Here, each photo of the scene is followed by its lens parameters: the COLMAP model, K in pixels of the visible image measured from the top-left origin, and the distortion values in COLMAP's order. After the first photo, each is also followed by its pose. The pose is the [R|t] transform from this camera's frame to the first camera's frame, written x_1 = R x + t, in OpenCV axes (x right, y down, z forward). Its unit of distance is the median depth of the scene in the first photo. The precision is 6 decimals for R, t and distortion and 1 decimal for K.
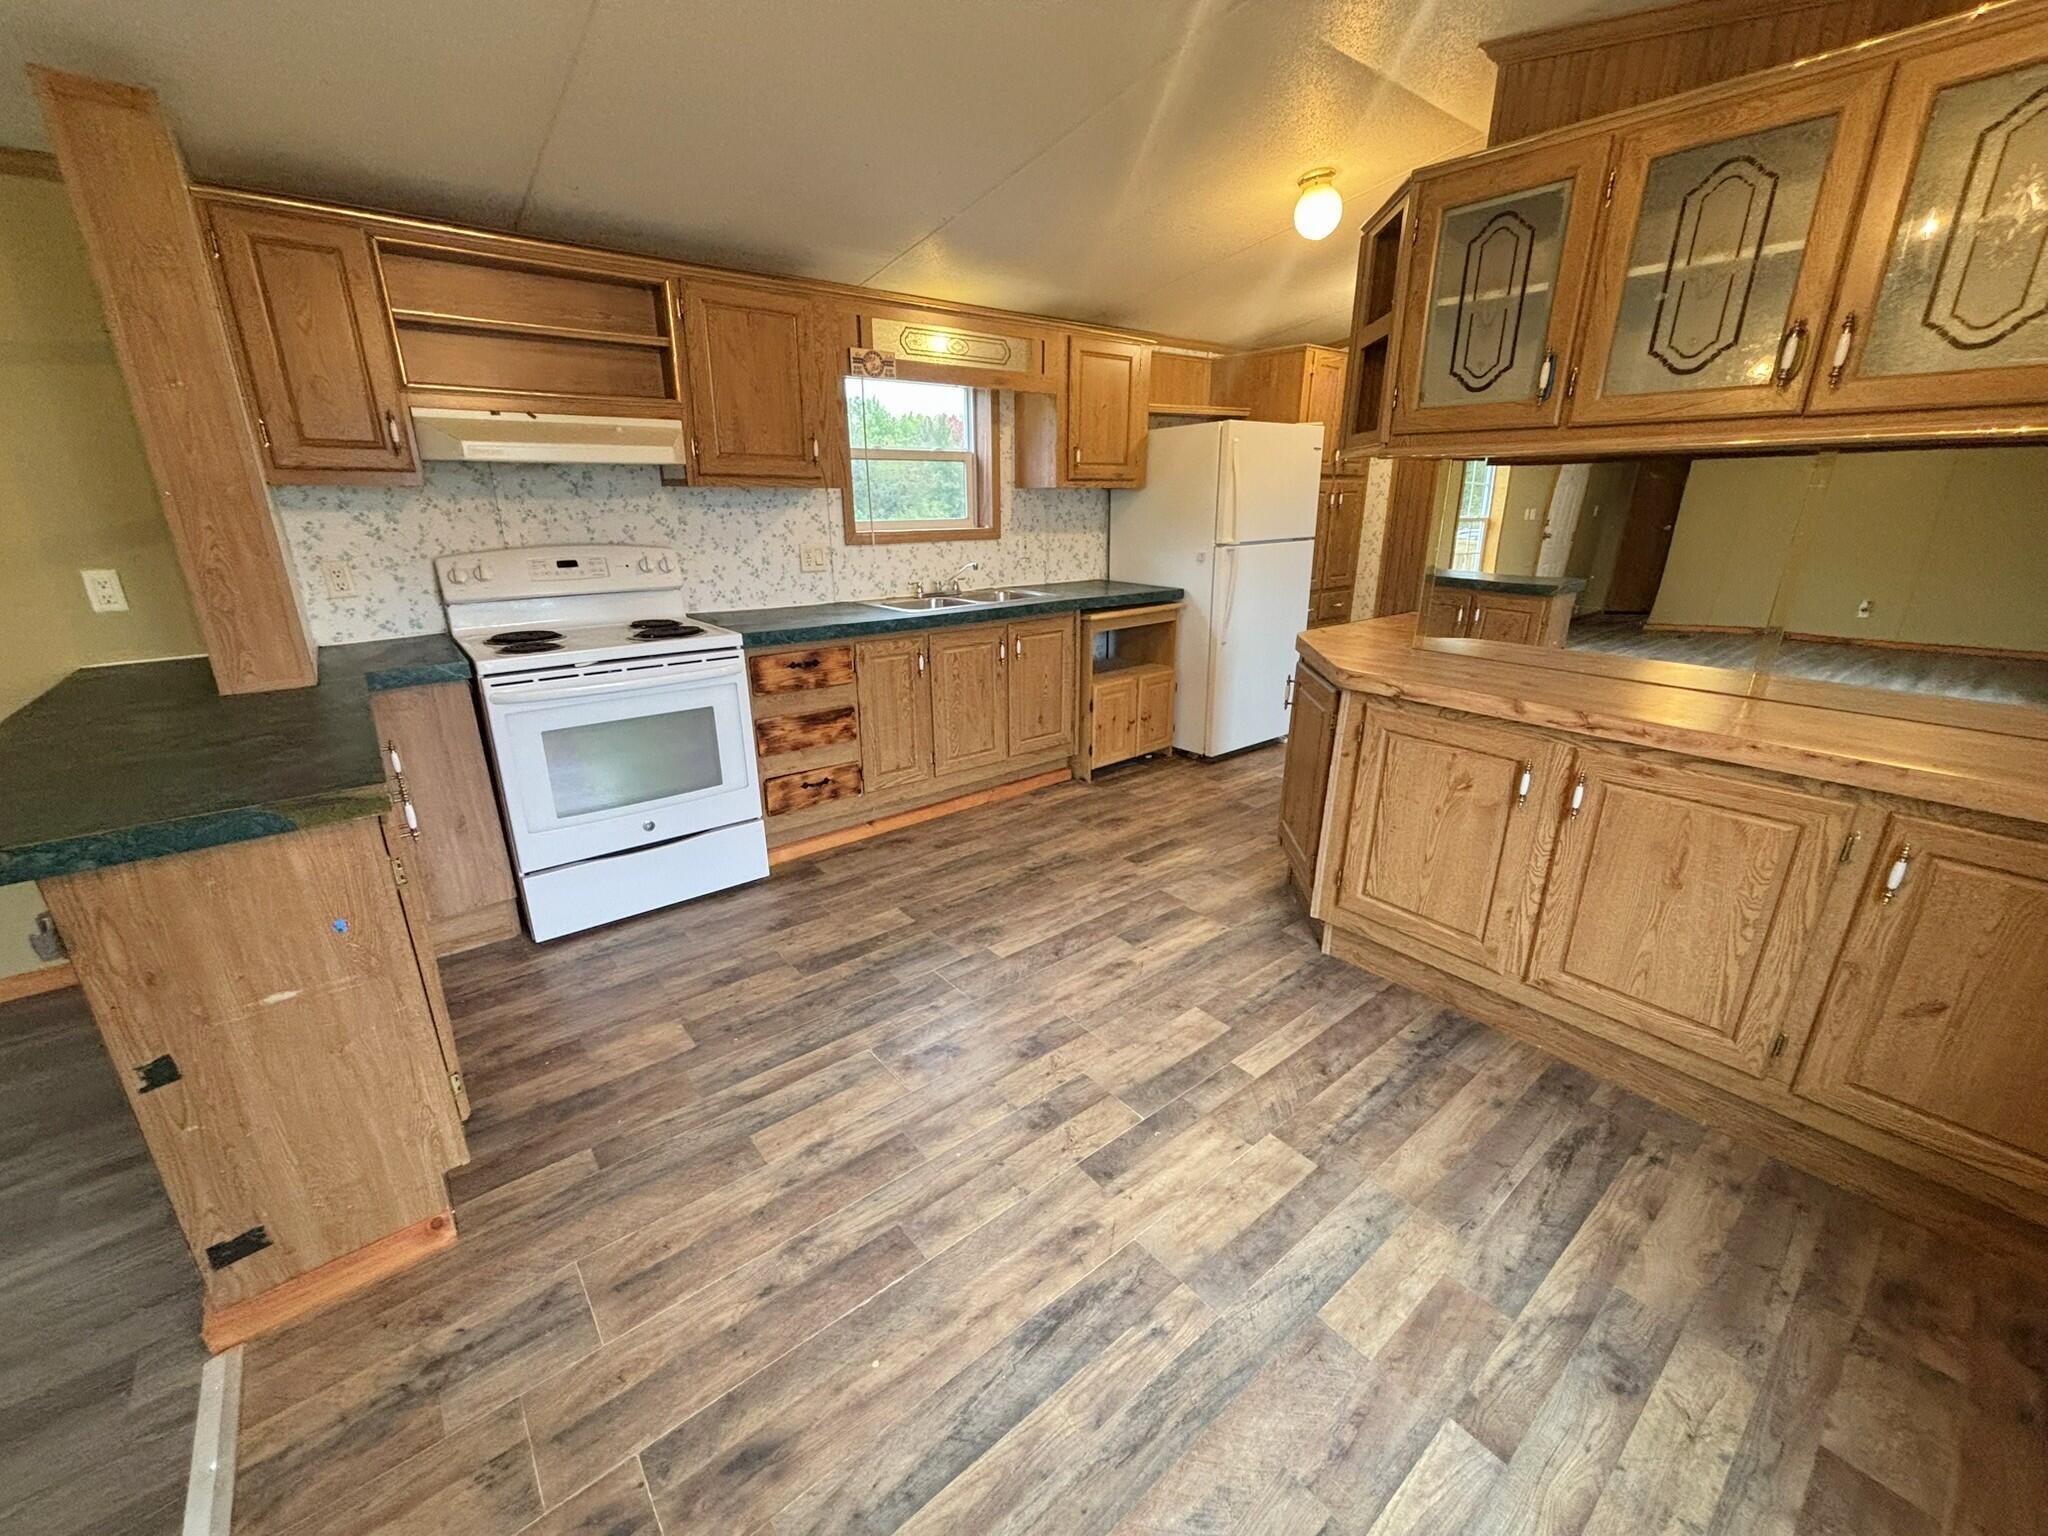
lens RADIAL K [[831.4, 0, 1028.7], [0, 831.4, 765.1], [0, 0, 1]] dist [-0.002065, -0.000148]
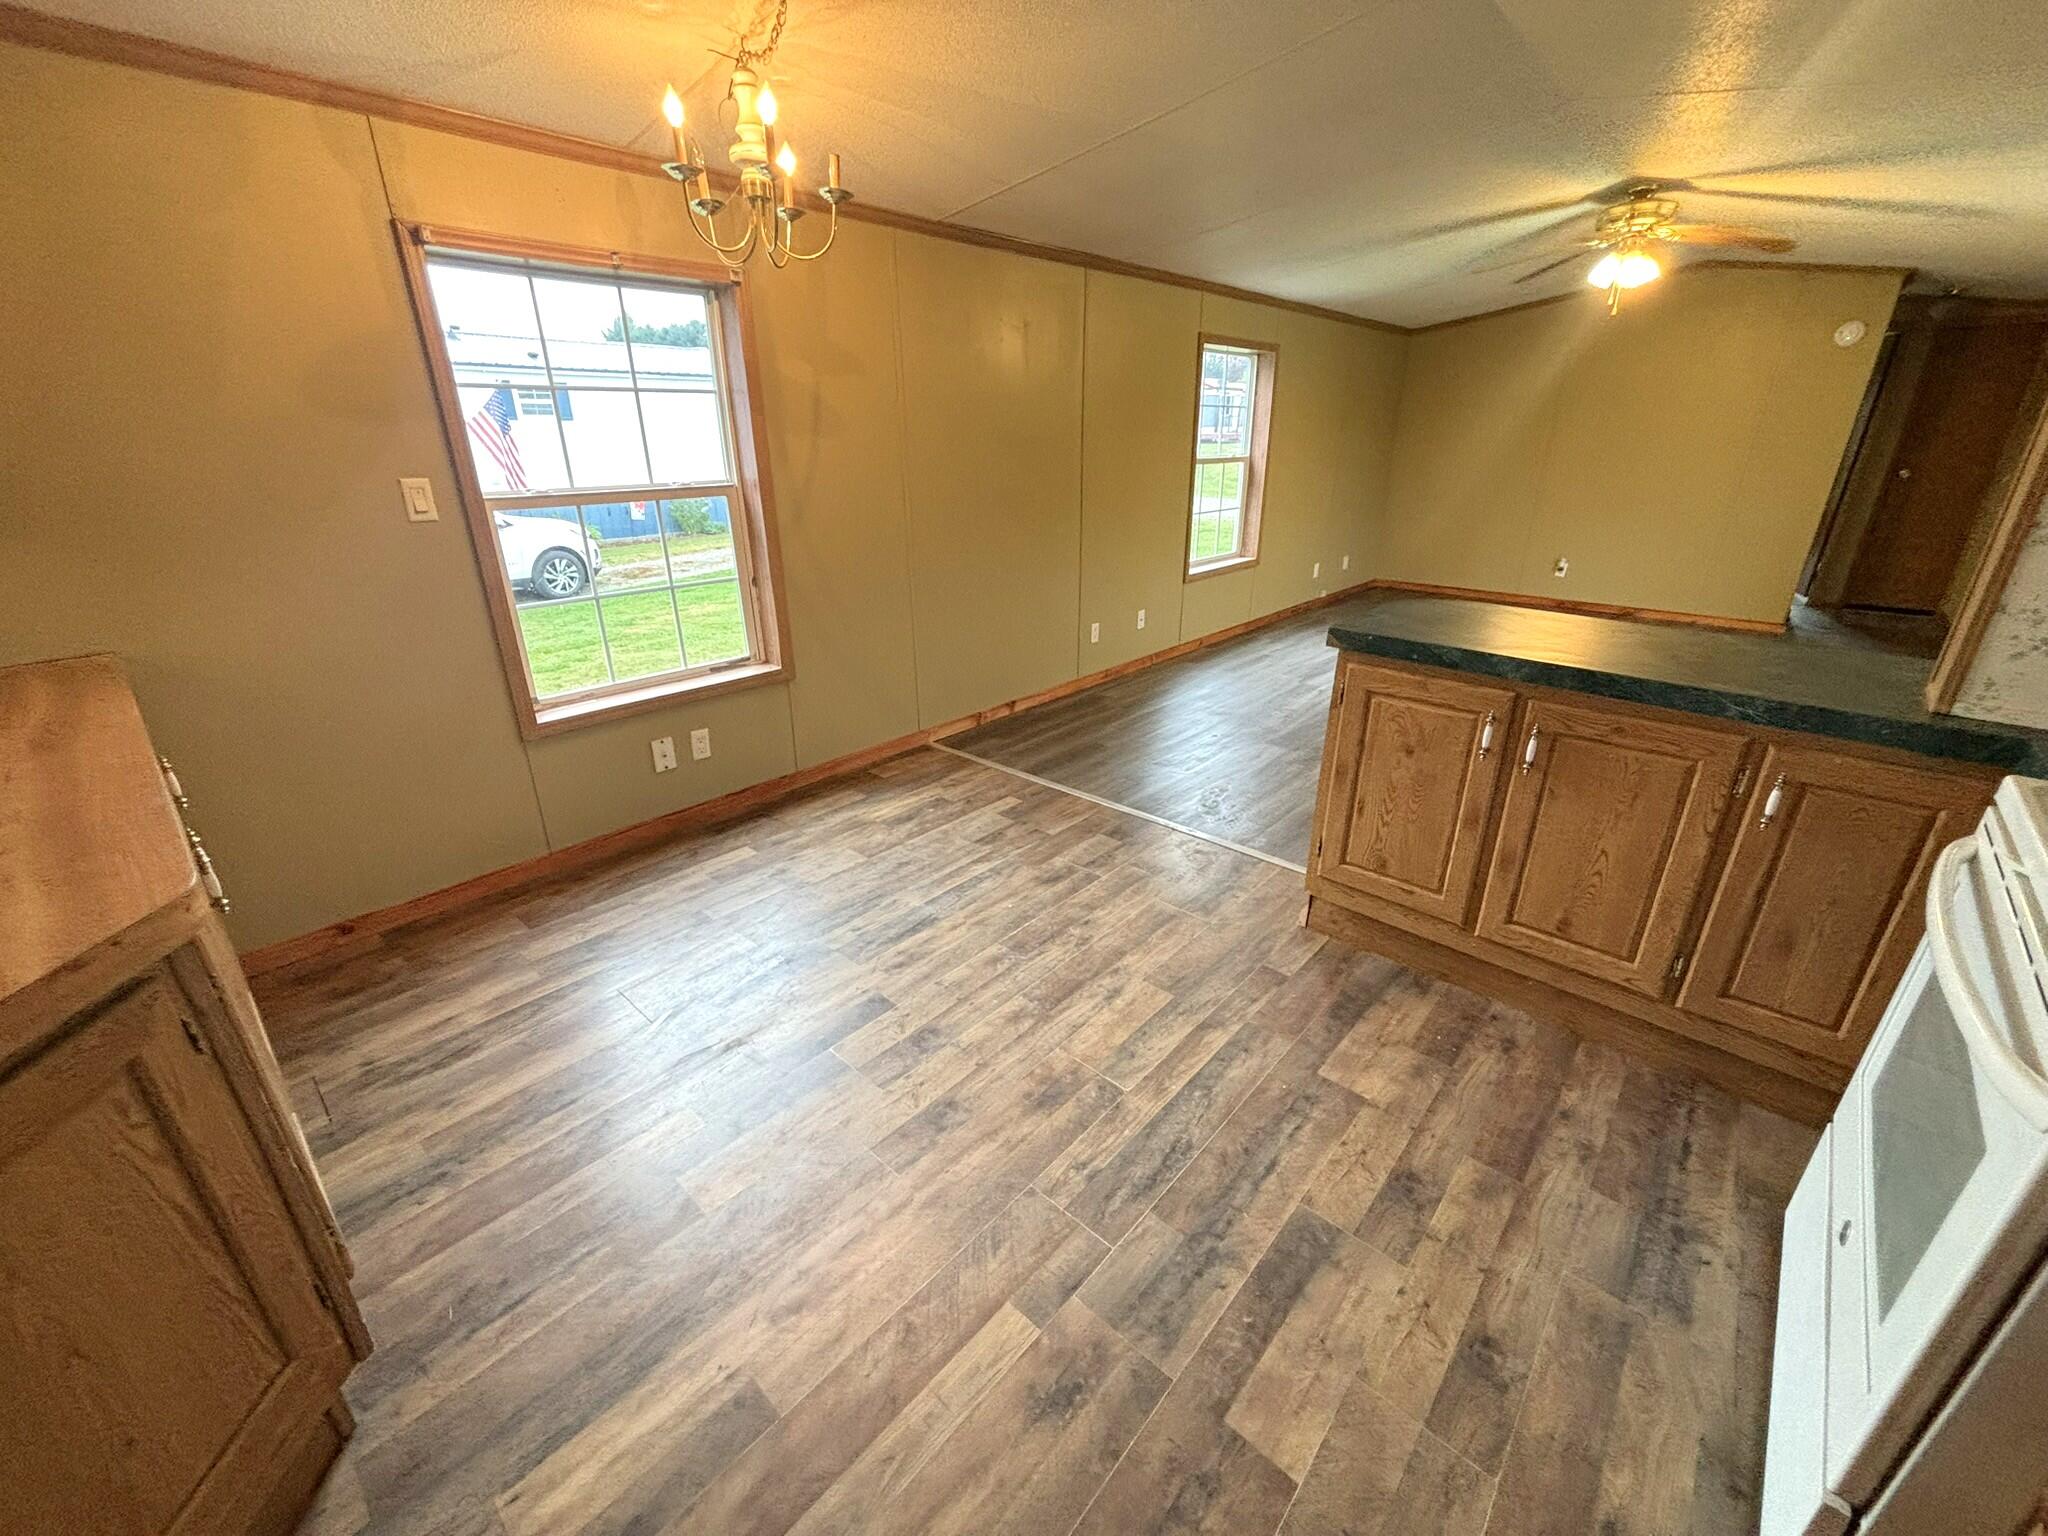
lens RADIAL K [[819.8, 0, 1031.3], [0, 819.8, 774.8], [0, 0, 1]] dist [0.001946, -0.000505]
pose [[-0.987863, 0.066792, -0.140232, 0.008545], [-0.041357, 0.757125, 0.651960, -0.538098], [0.149719, 0.649847, -0.745174, 1.610826]]
